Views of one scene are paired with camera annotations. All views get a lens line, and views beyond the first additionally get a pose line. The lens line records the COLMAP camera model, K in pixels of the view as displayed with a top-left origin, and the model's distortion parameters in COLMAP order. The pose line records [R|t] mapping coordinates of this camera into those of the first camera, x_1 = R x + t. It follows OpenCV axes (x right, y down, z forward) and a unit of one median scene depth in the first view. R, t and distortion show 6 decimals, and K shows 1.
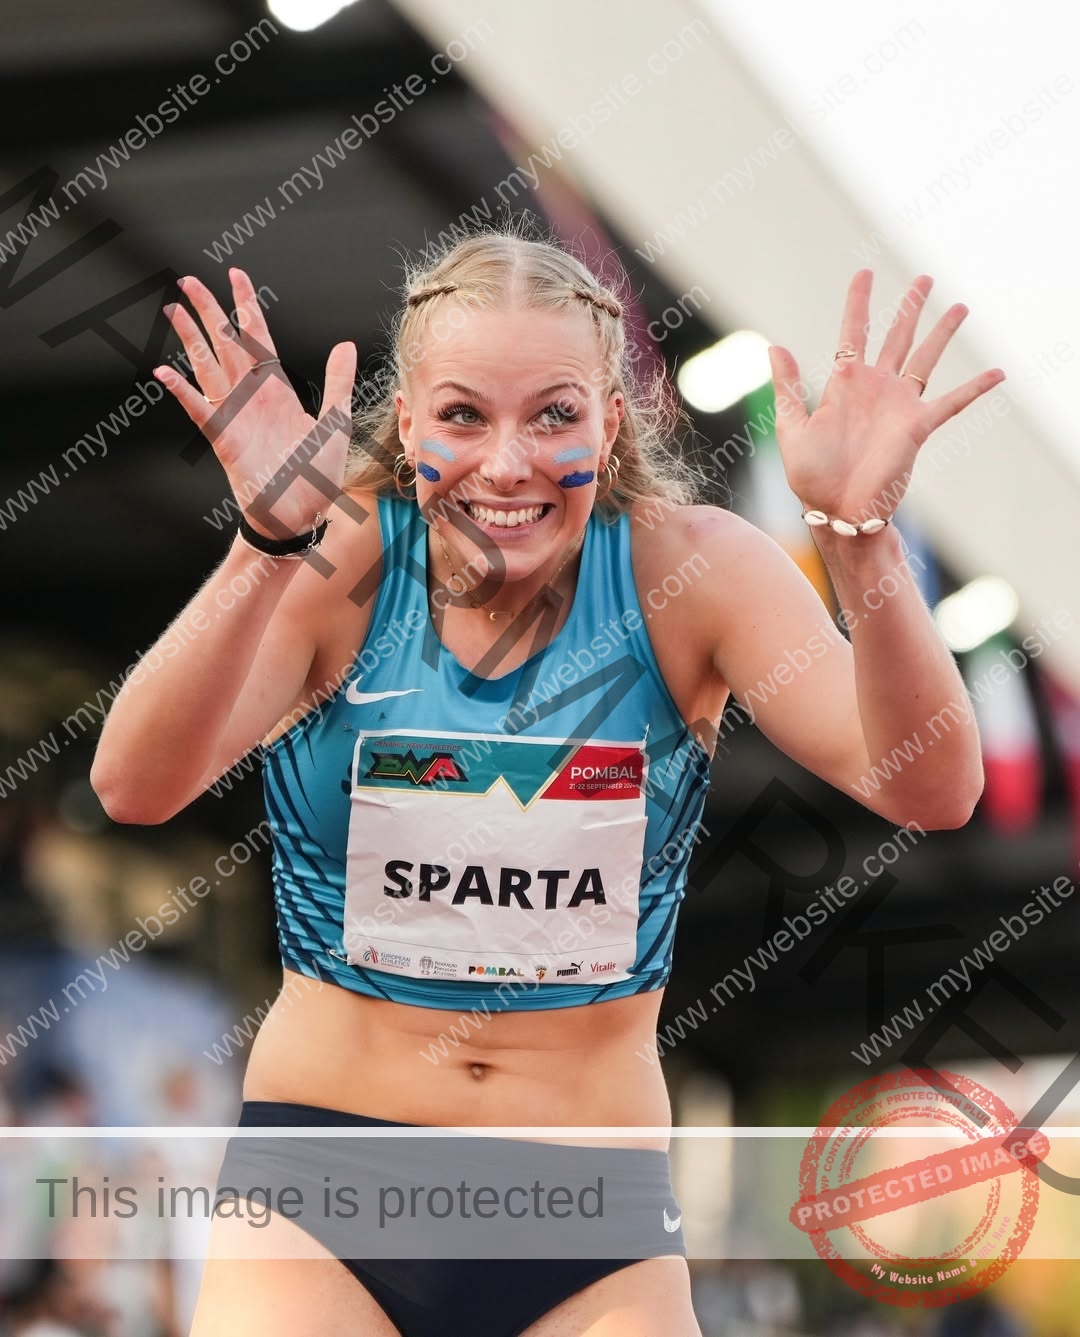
lens RADIAL K [[538.3, 0, 540.0], [0, 538.3, 668.5], [0, 0, 1]] dist [-0.000646, -0.000041]
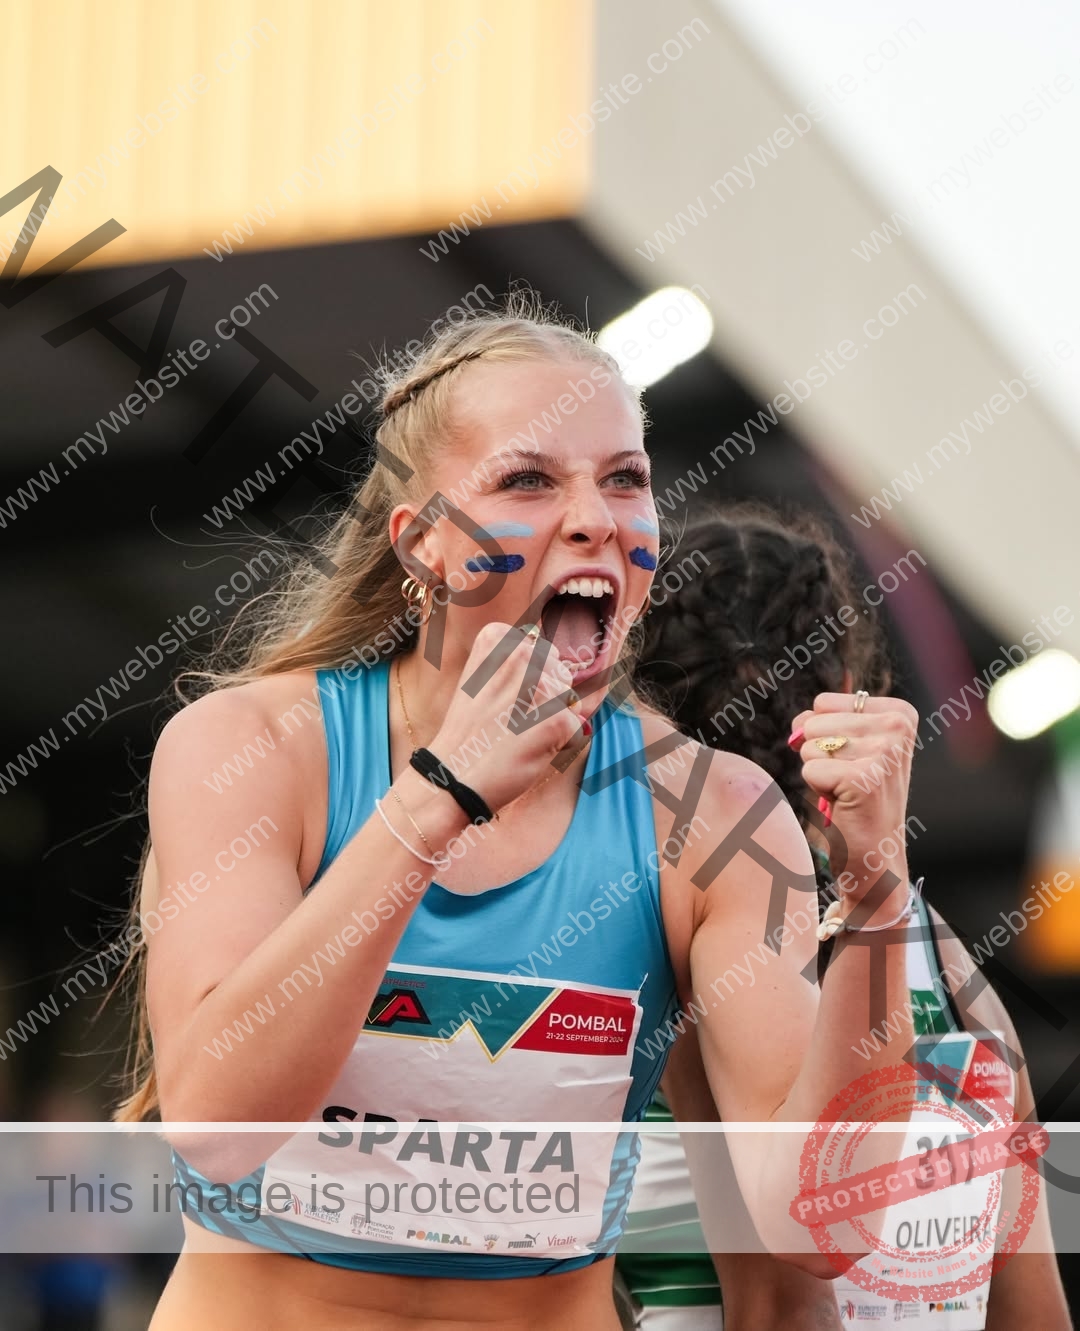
lens RADIAL K [[538.2, 0, 540.0], [0, 538.2, 665.5], [0, 0, 1]] dist [-0.000303, -0.000138]
pose [[1.000000, 0.000635, 0.000033, 0.000382], [-0.000635, 1.000000, -0.000330, -0.498342], [-0.000034, 0.000330, 1.000000, -0.000811]]
